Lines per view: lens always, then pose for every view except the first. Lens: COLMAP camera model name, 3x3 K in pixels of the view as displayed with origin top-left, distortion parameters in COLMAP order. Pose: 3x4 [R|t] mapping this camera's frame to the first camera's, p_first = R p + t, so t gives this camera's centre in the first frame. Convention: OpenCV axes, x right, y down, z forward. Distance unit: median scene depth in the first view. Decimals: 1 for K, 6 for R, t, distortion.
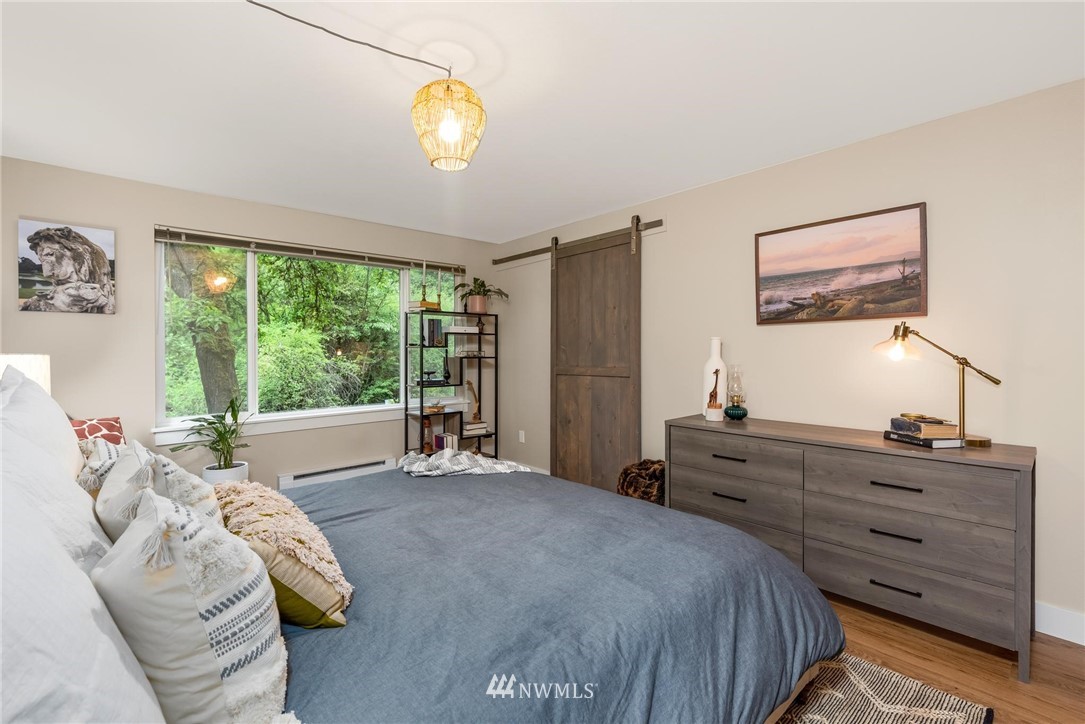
lens RADIAL K [[477.5, 0, 544.0], [0, 477.5, 357.2], [0, 0, 1]] dist [0.011017, -0.000009]
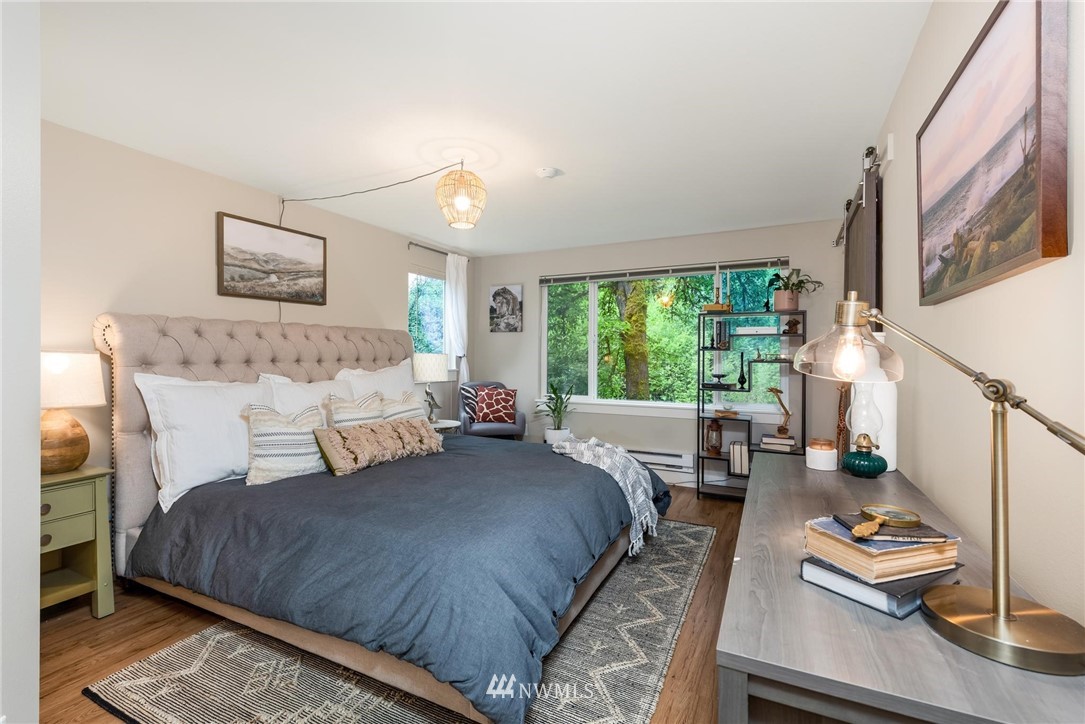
lens RADIAL K [[477.5, 0, 543.7], [0, 477.5, 356.0], [0, 0, 1]] dist [0.011017, -0.000009]
pose [[0.376747, 0.010771, -0.926254, 0.801416], [-0.017663, 0.999834, 0.004442, -0.009312], [0.926148, 0.014687, 0.376874, 0.436537]]
